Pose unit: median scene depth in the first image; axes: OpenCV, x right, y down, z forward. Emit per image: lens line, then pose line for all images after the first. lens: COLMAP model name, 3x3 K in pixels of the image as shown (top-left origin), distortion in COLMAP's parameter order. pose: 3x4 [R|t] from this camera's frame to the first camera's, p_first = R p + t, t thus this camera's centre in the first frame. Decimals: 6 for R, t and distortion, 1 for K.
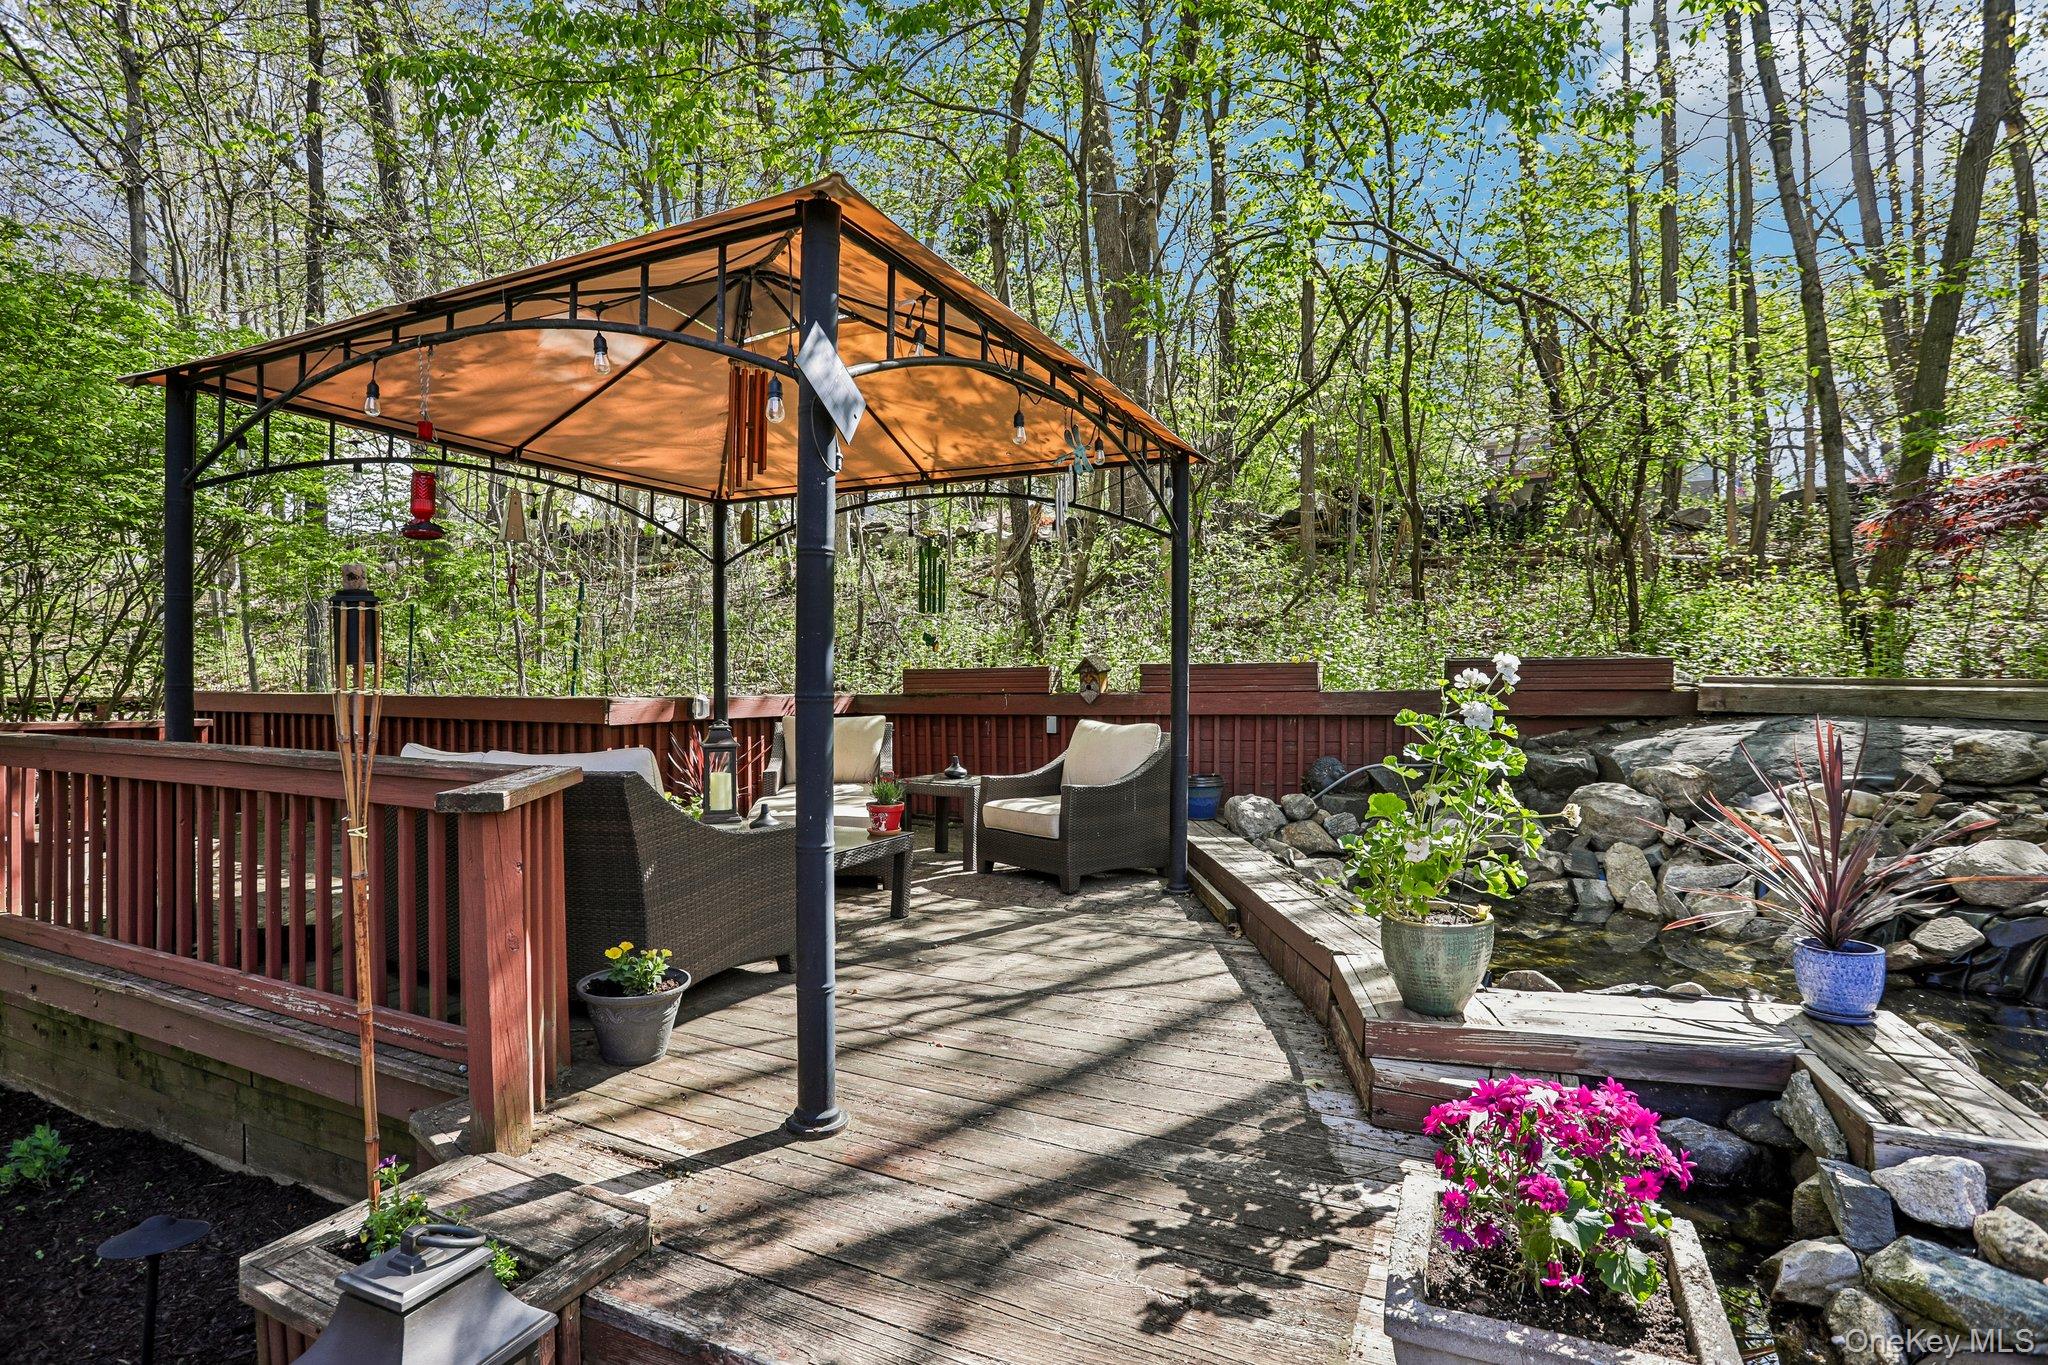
lens RADIAL K [[1020.0, 0, 1006.2], [0, 1020.0, 701.9], [0, 0, 1]] dist [-0.070401, 0.028475]
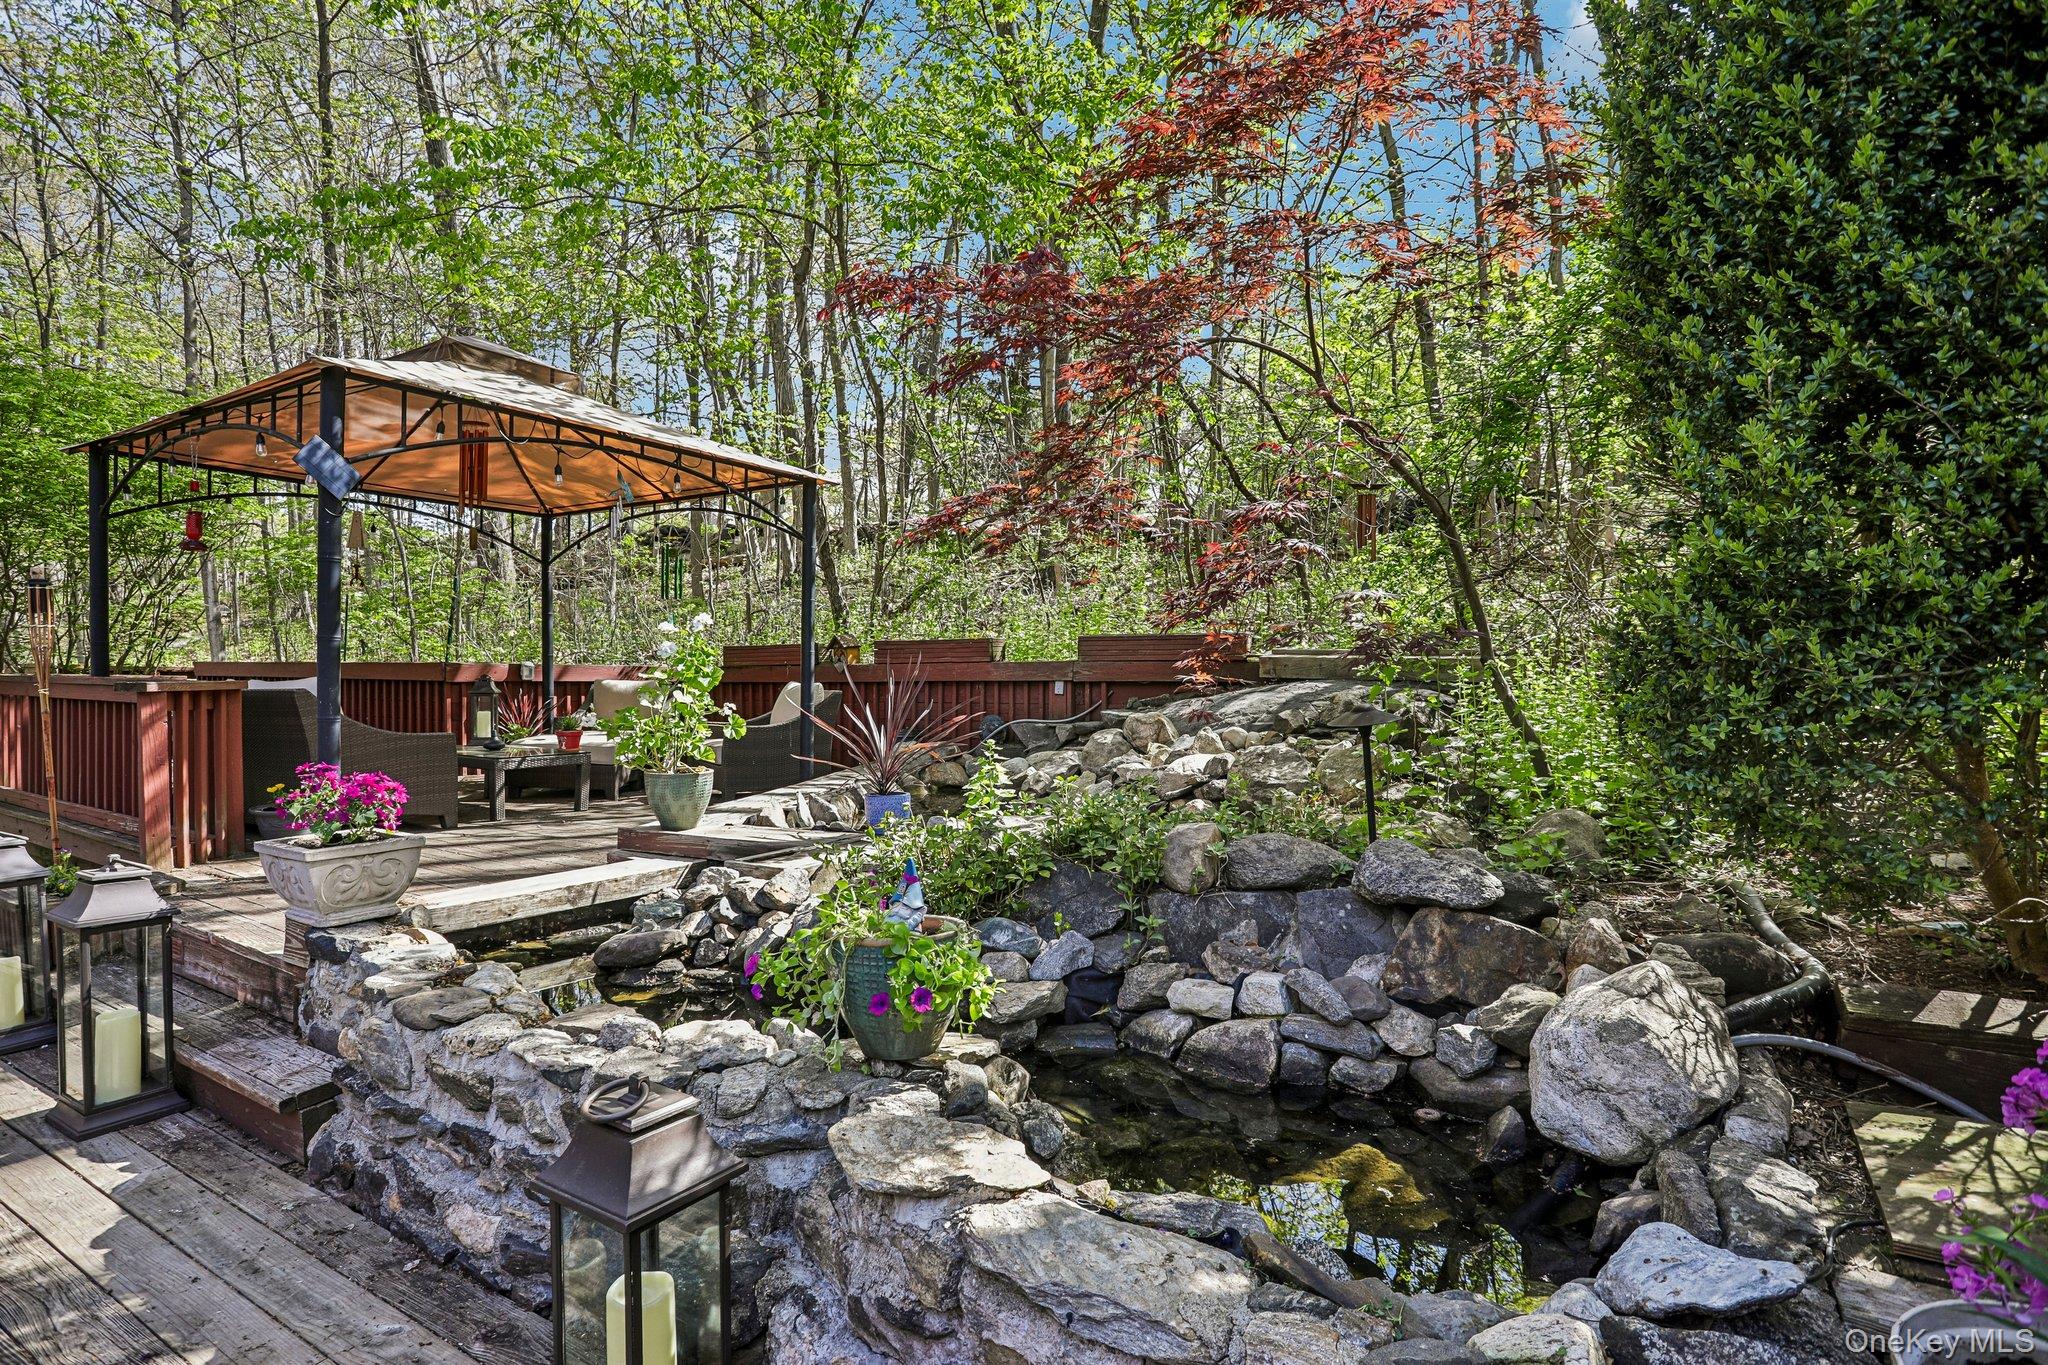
lens RADIAL K [[1020.0, 0, 1006.2], [0, 1020.0, 701.9], [0, 0, 1]] dist [-0.070401, 0.028475]
pose [[0.994446, 0.009771, -0.104795, 0.721035], [-0.009198, 0.999940, 0.005943, 0.051537], [0.104846, -0.004946, 0.994476, -0.381904]]
